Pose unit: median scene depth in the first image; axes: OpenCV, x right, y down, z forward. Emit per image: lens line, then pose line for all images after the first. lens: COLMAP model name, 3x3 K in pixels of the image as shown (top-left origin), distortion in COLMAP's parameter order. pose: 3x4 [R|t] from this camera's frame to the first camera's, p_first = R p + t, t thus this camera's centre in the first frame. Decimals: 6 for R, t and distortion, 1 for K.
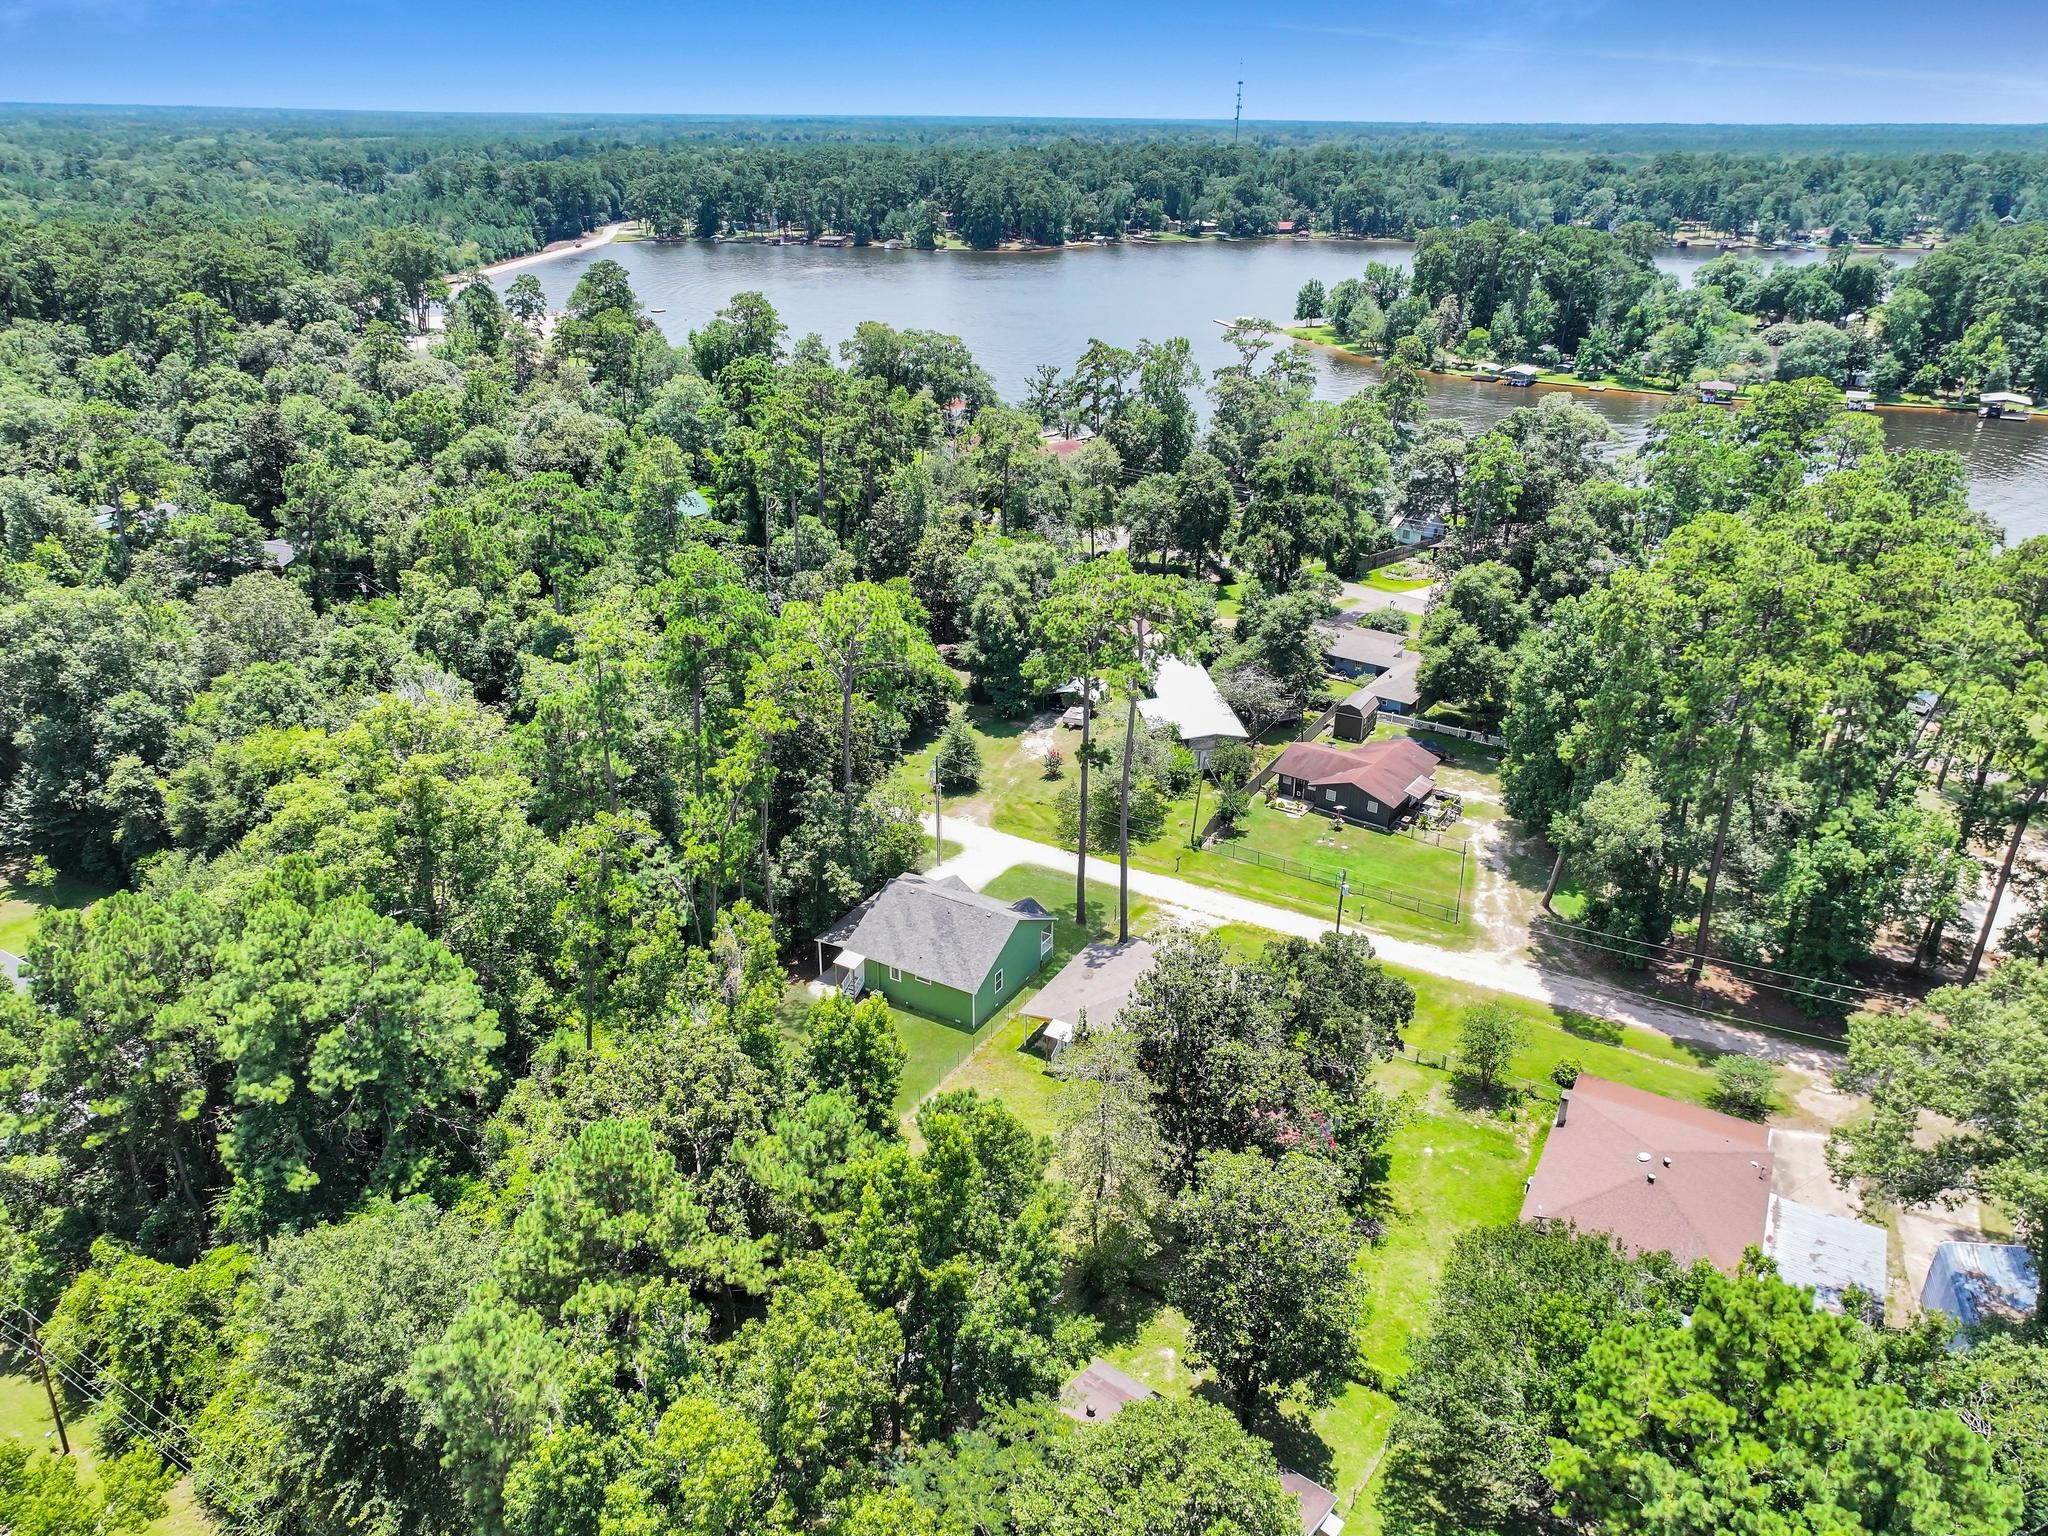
lens RADIAL K [[1452.0, 0, 1032.8], [0, 1452.0, 756.3], [0, 0, 1]] dist [-0.019141, 0.036331]
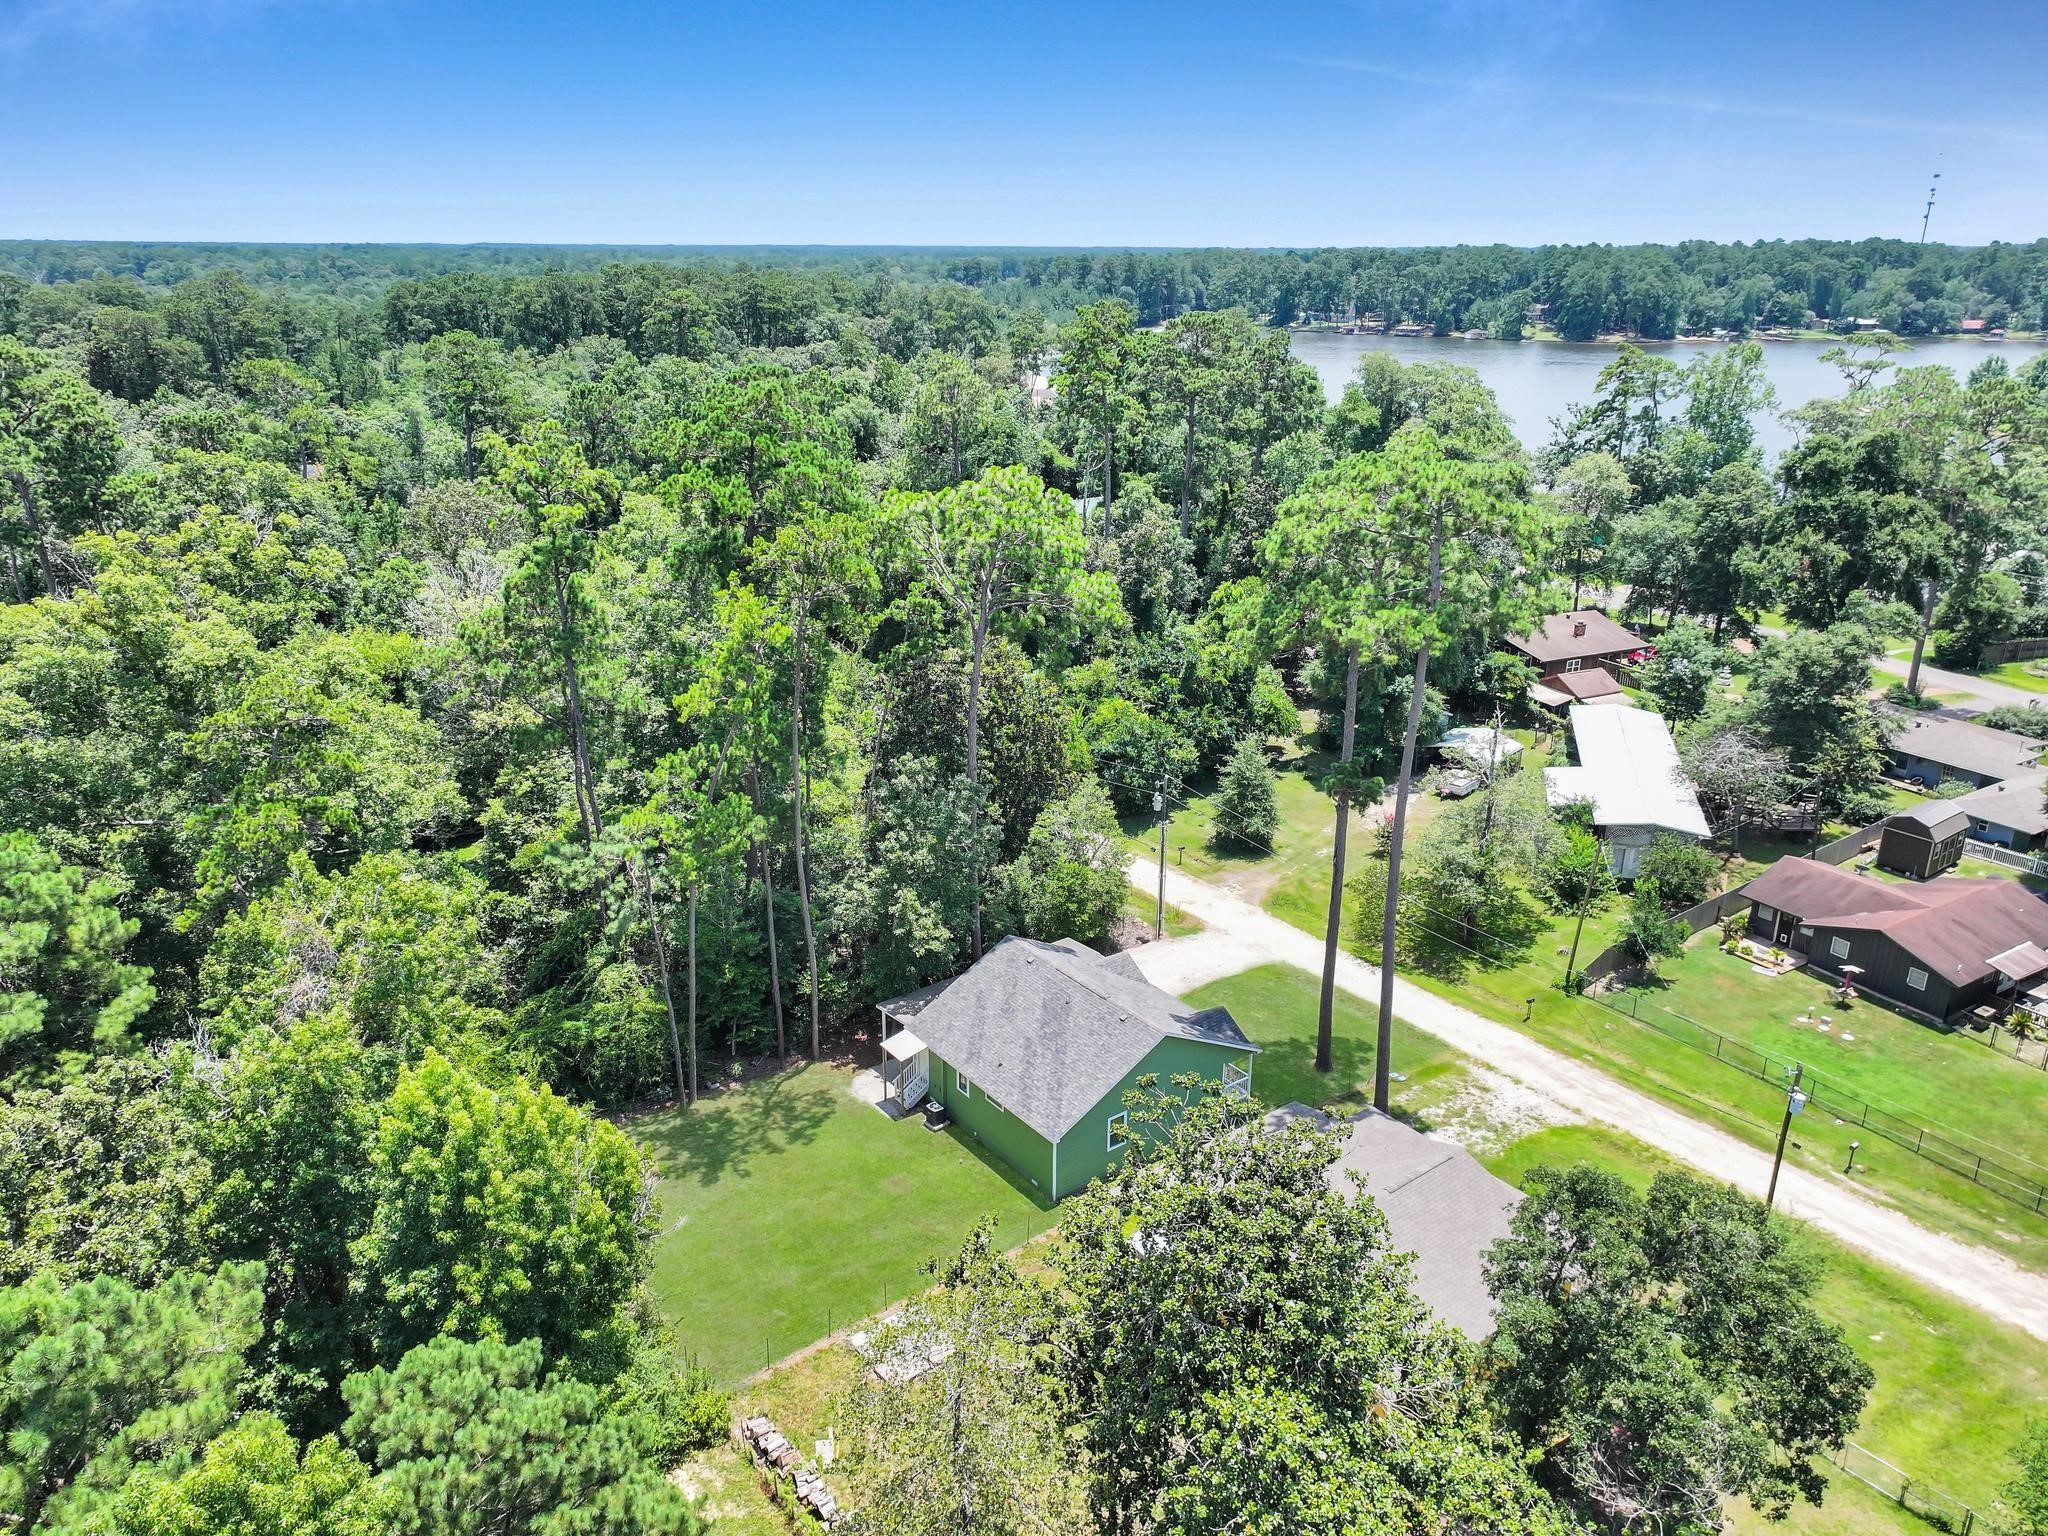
lens RADIAL K [[1452.0, 0, 1032.8], [0, 1452.0, 756.3], [0, 0, 1]] dist [-0.019141, 0.036331]
pose [[0.919093, 0.122676, -0.374458, 0.101676], [-0.153849, 0.986596, -0.054399, 0.028710], [0.362765, 0.107608, 0.925647, 0.292767]]
